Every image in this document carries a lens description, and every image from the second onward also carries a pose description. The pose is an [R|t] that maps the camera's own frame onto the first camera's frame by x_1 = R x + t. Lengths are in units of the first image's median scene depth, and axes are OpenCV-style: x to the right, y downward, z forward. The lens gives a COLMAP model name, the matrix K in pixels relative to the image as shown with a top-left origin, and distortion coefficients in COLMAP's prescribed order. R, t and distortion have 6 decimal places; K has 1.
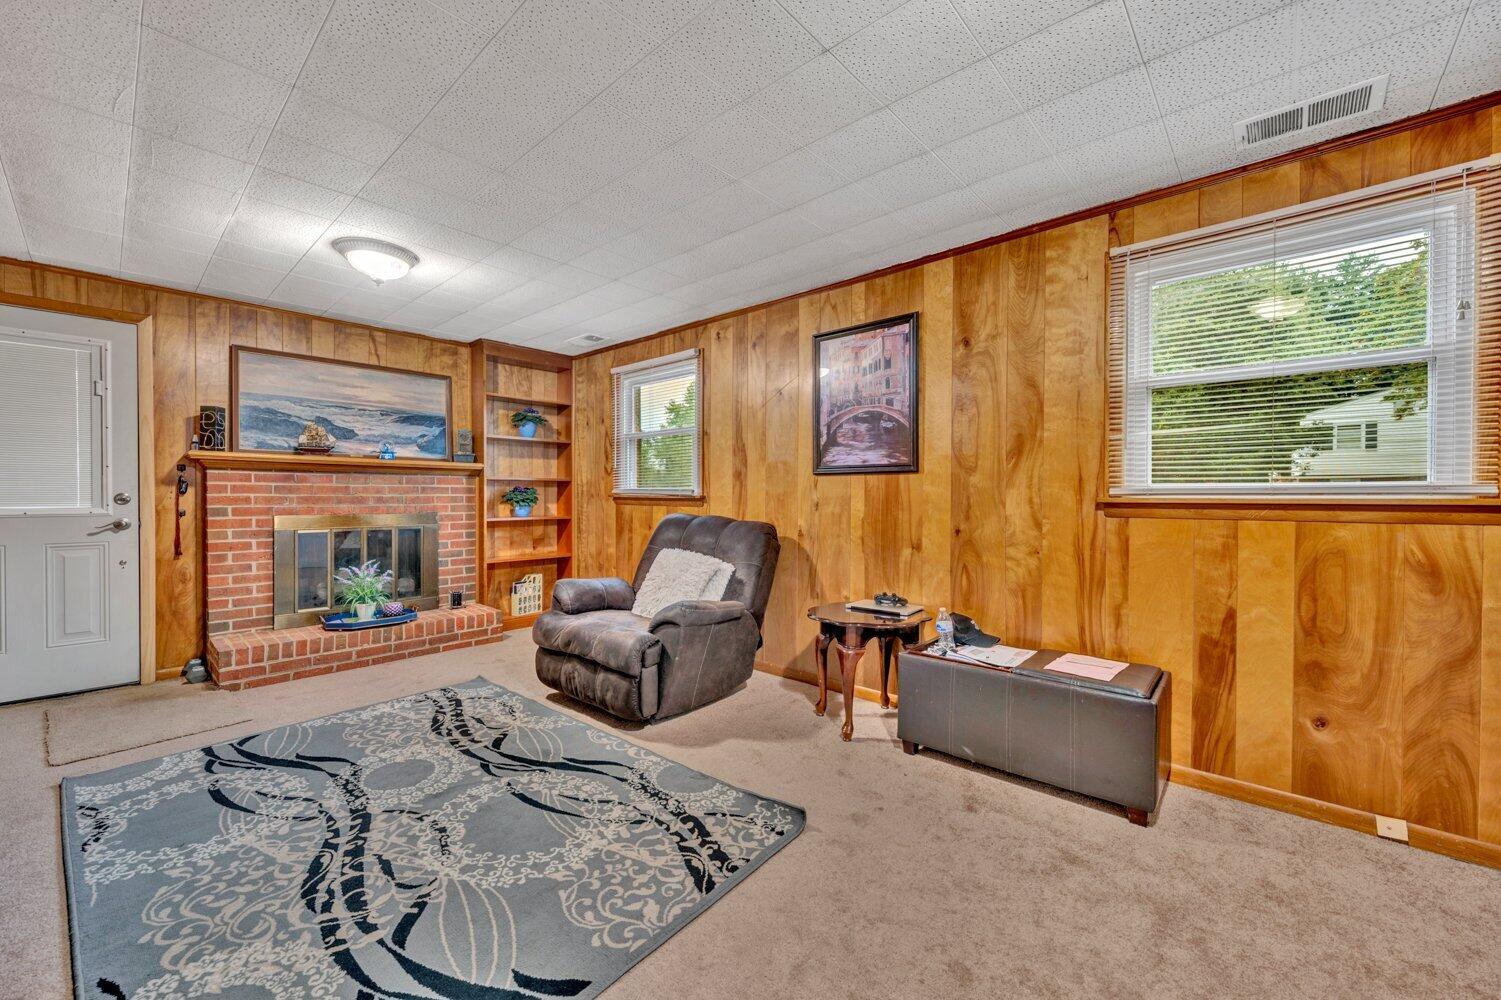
lens RADIAL K [[578.9, 0, 742.3], [0, 578.9, 497.4], [0, 0, 1]] dist [0.001561, 0.000437]
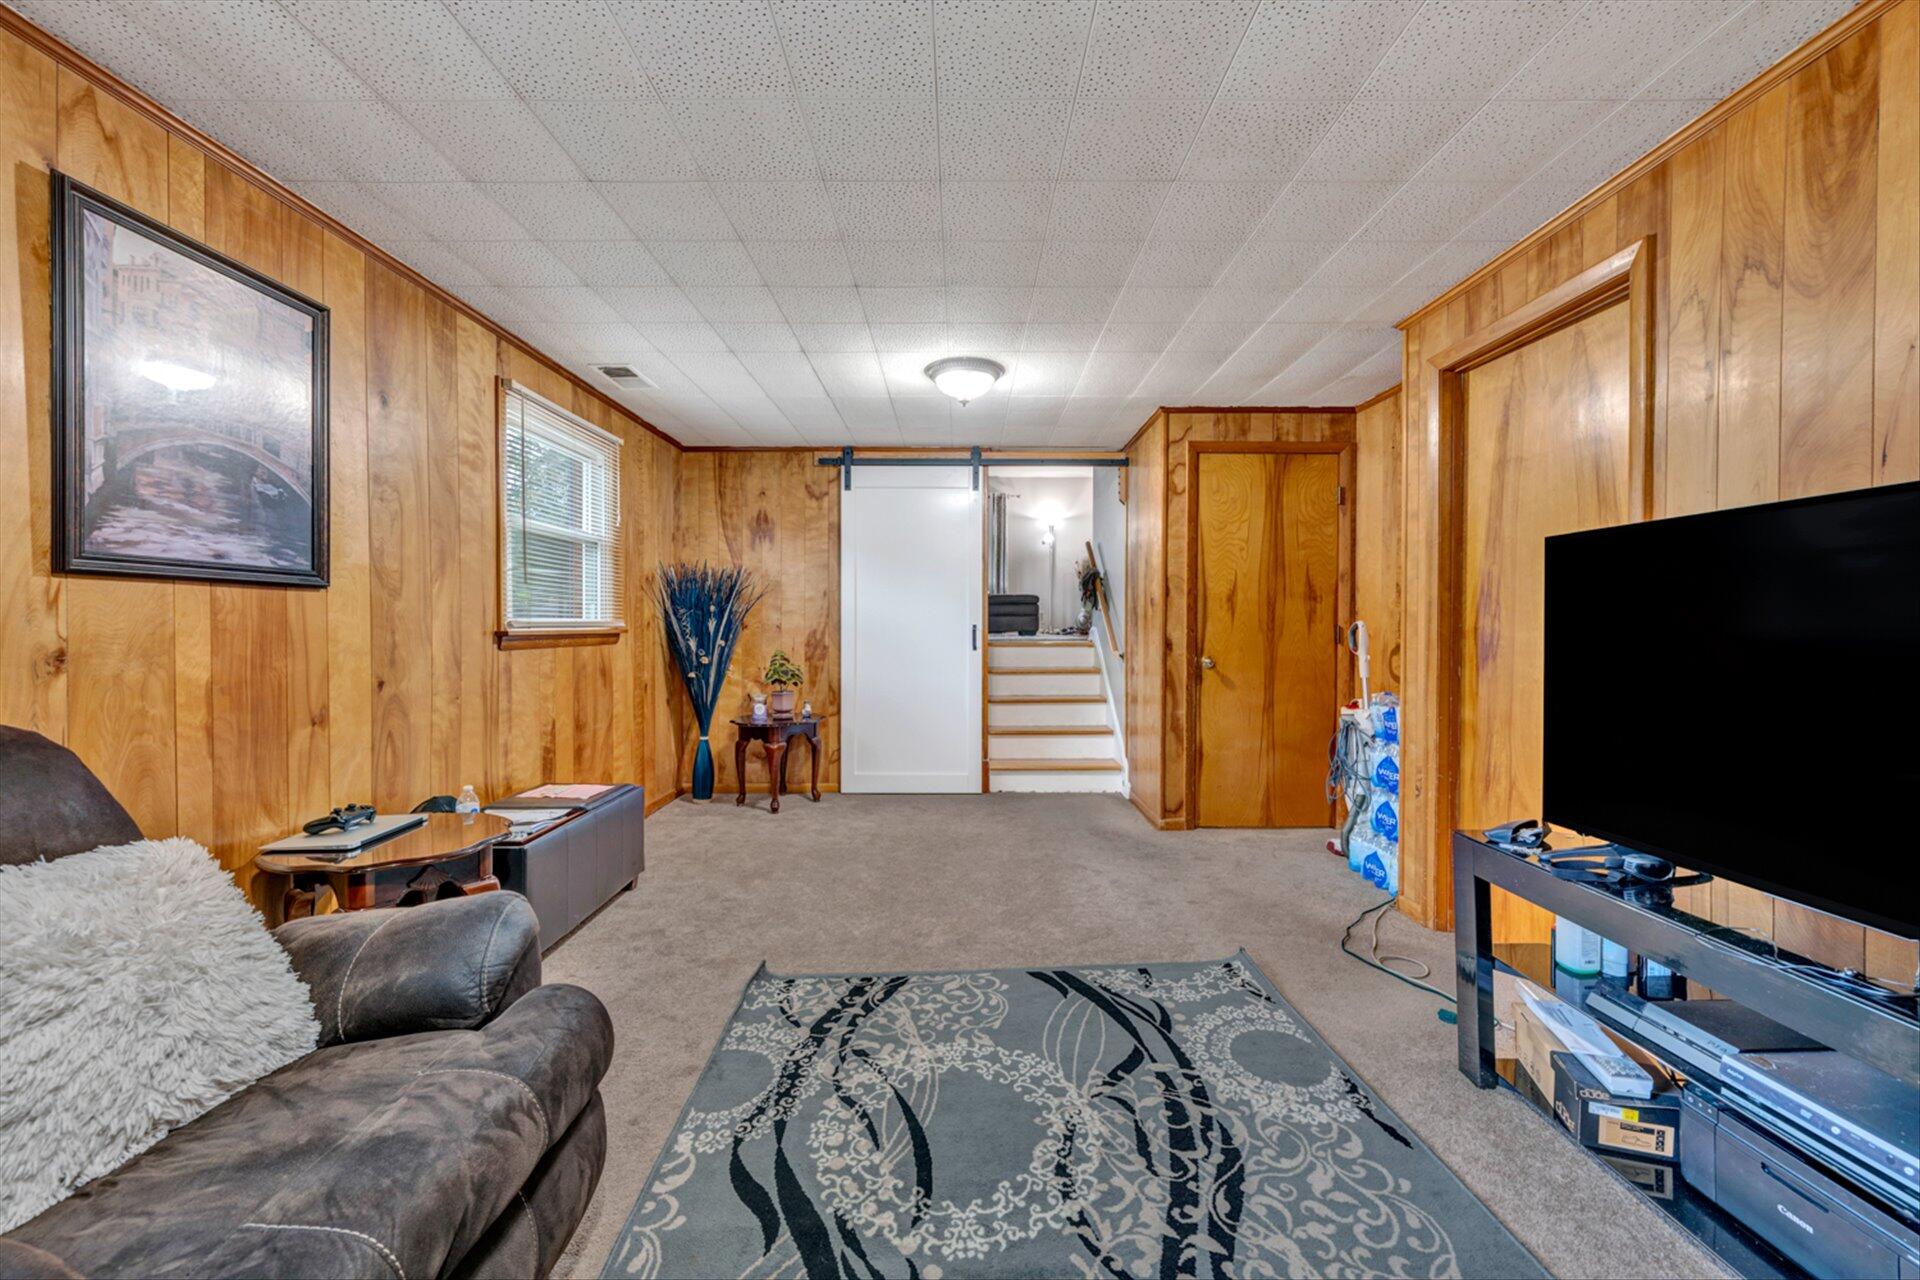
lens RADIAL K [[740.5, 0, 965.7], [0, 740.5, 633.1], [0, 0, 1]] dist [0.001561, 0.000437]
pose [[-0.674510, -0.009059, 0.738210, -0.998691], [0.002918, 0.999884, 0.014936, -0.013847], [-0.738260, 0.012228, -0.674406, 1.555691]]
